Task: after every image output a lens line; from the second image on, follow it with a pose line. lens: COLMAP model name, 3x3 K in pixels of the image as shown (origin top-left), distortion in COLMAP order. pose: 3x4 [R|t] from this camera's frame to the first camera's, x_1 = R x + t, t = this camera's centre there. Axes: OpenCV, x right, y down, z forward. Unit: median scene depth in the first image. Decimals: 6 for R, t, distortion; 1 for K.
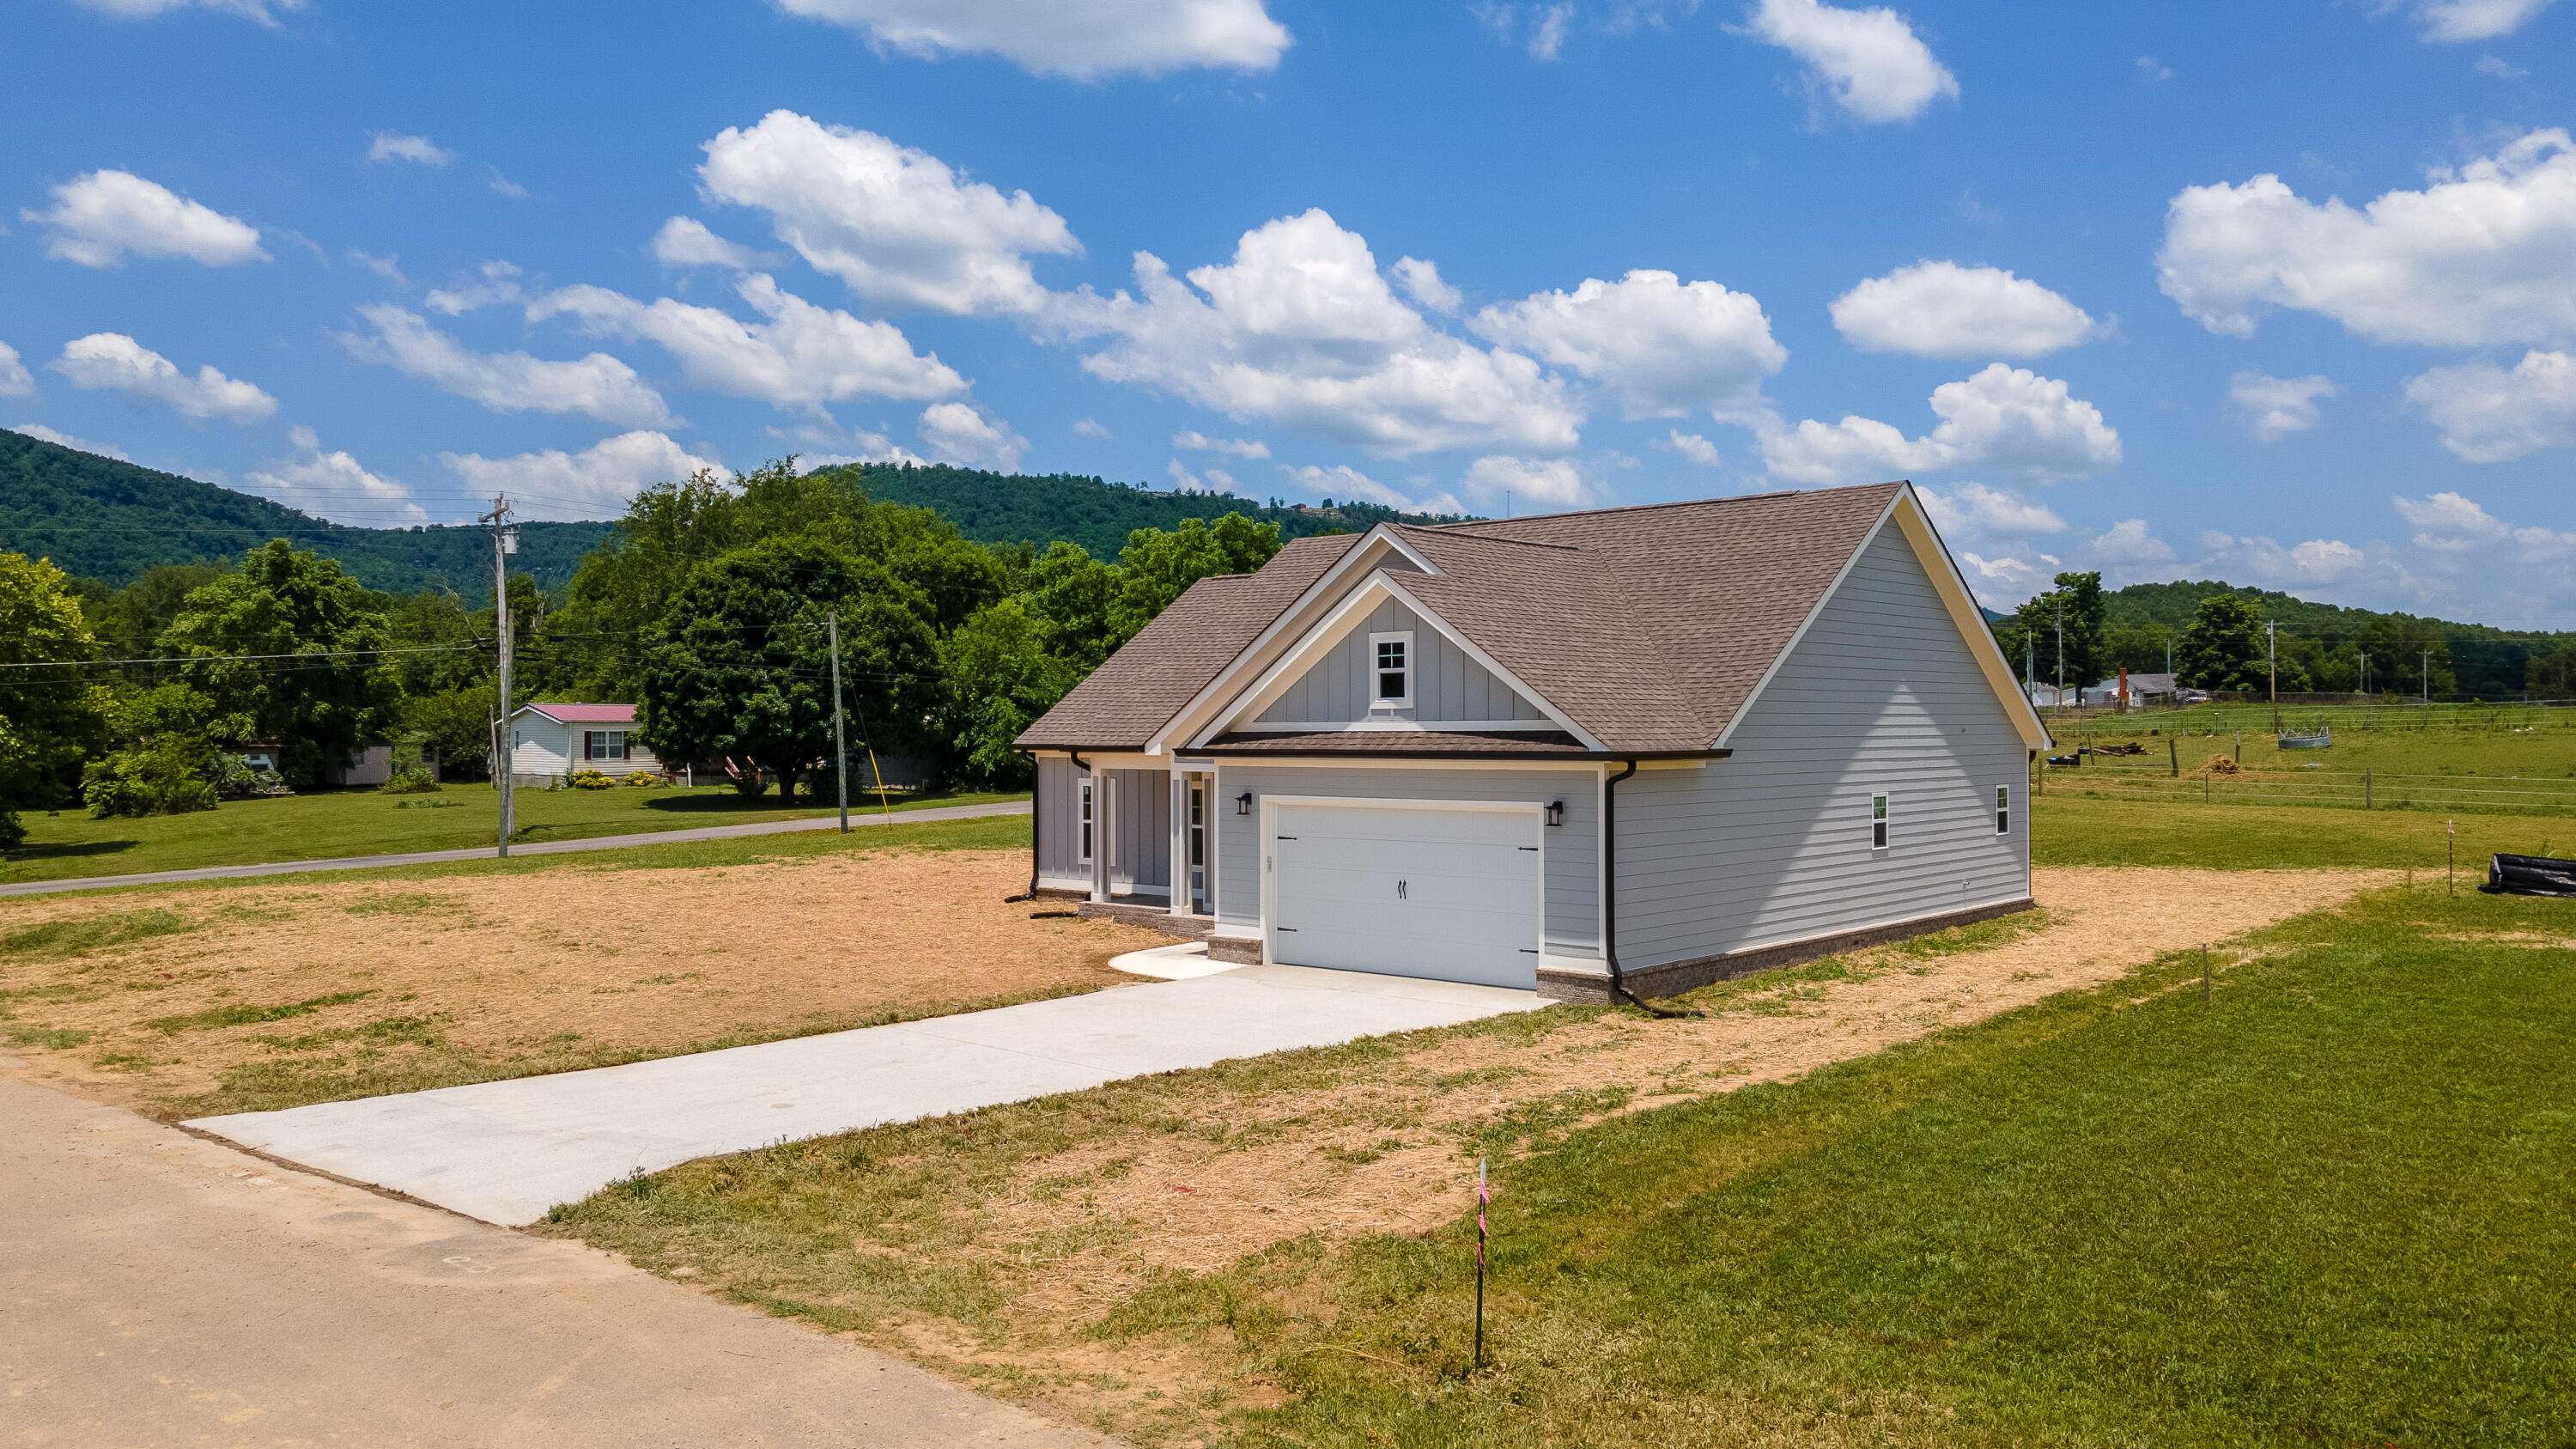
lens RADIAL K [[1880.8, 0, 1283.0], [0, 1880.8, 713.0], [0, 0, 1]] dist [0.031607, 0.023658]
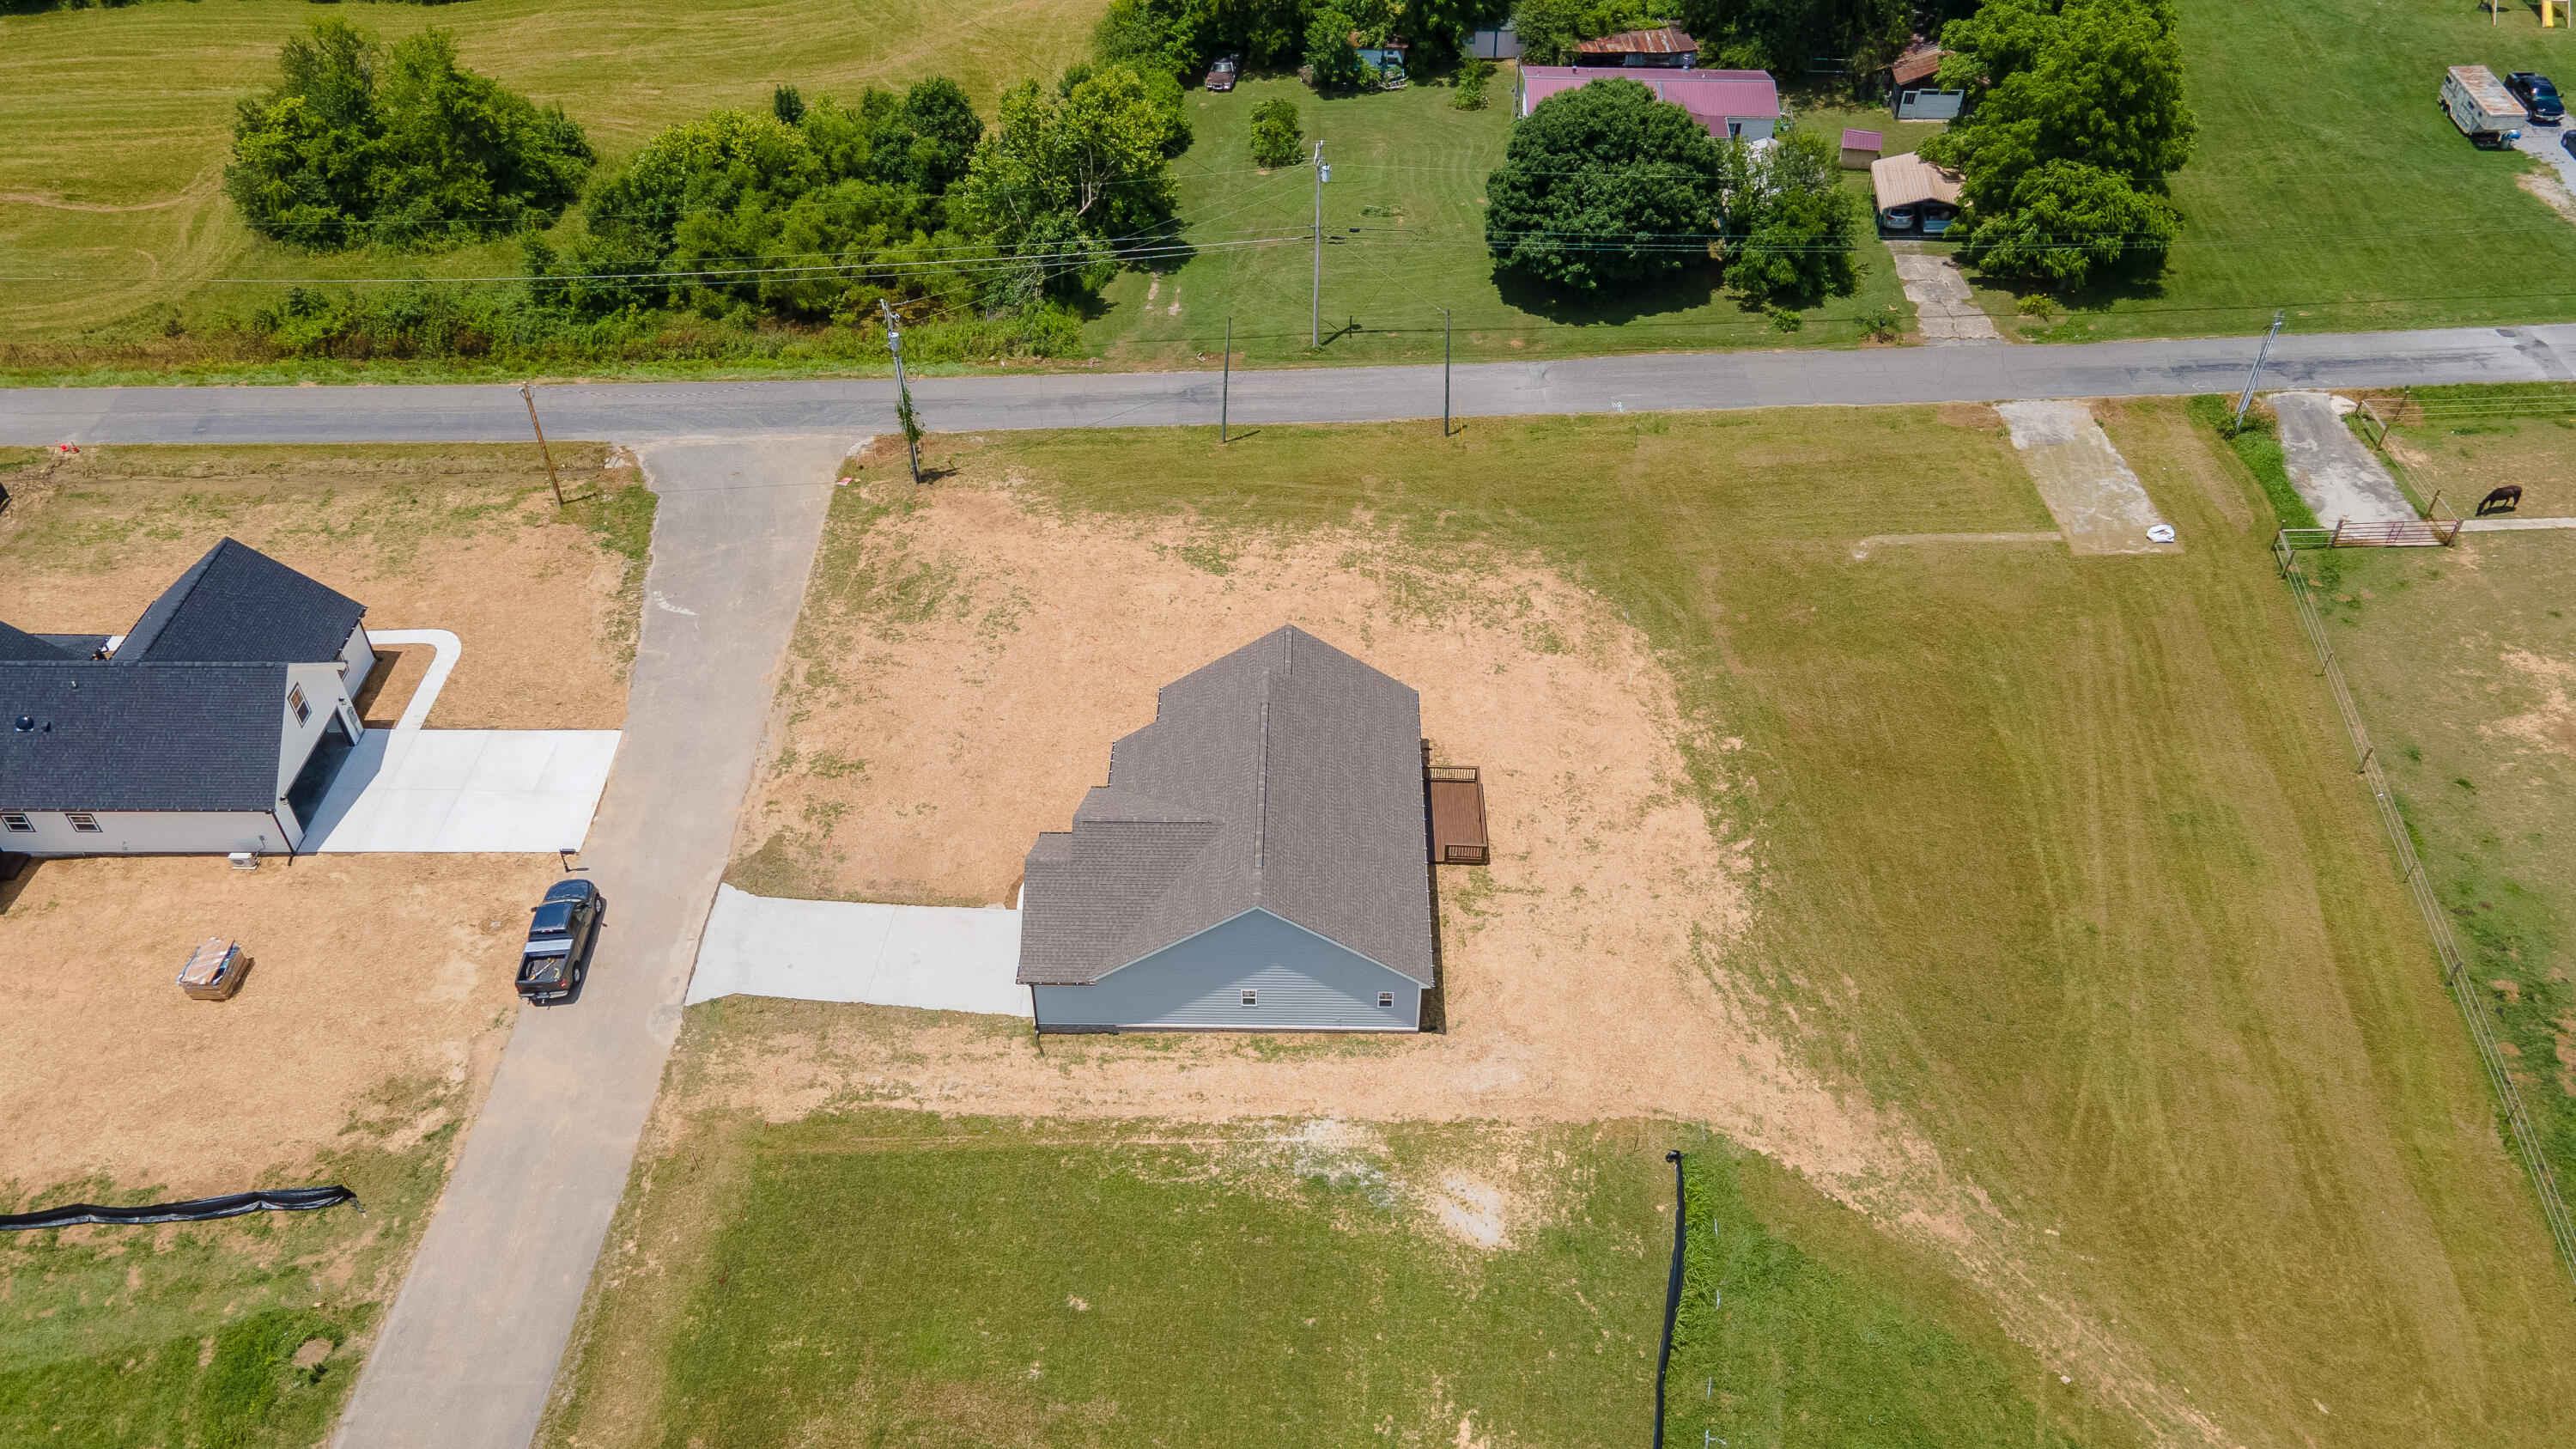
lens RADIAL K [[1870.1, 0, 1278.5], [0, 1870.1, 713.4], [0, 0, 1]] dist [0.034162, 0.011613]
pose [[0.647226, 0.507992, -0.568368, 1.606576], [0.008388, 0.740807, 0.671666, -1.914141], [0.762252, -0.439487, 0.475209, 0.091547]]
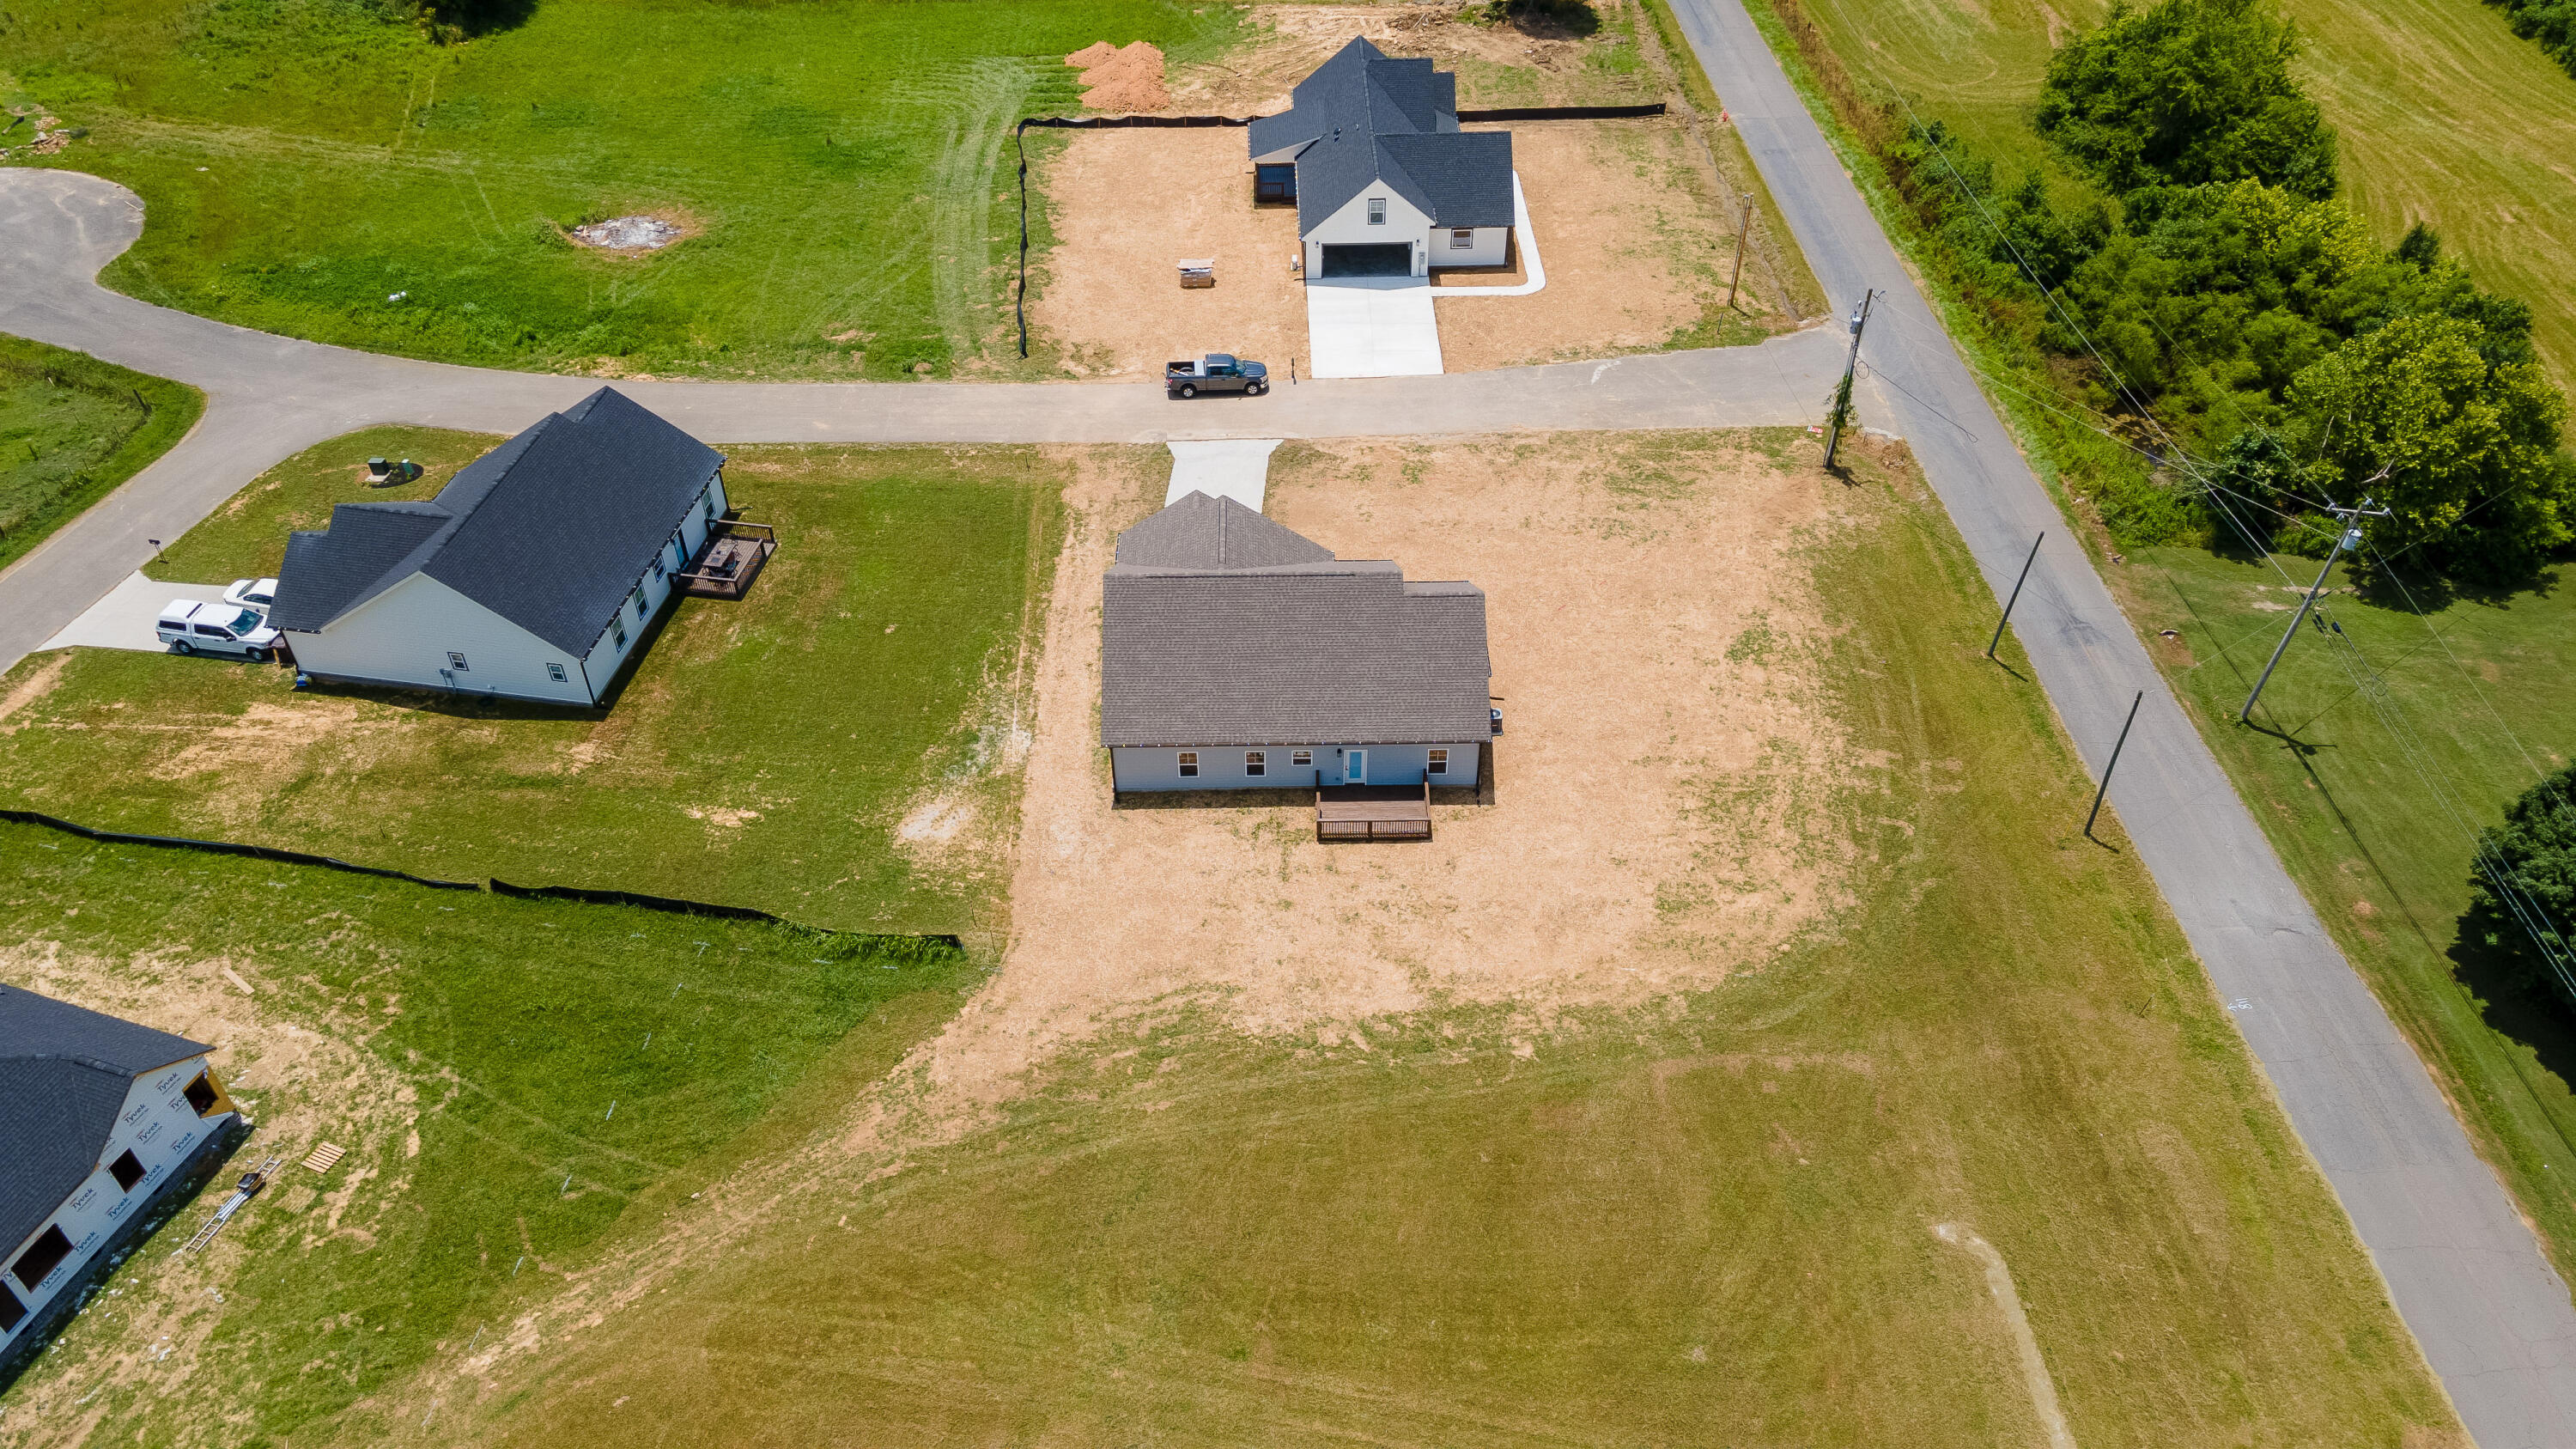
lens RADIAL K [[1870.1, 0, 1278.5], [0, 1870.1, 713.4], [0, 0, 1]] dist [0.034162, 0.011613]
pose [[-0.743506, 0.447264, -0.497145, 1.707223], [0.015997, 0.755101, 0.655413, -1.879761], [0.668538, 0.479351, -0.568577, 3.043795]]
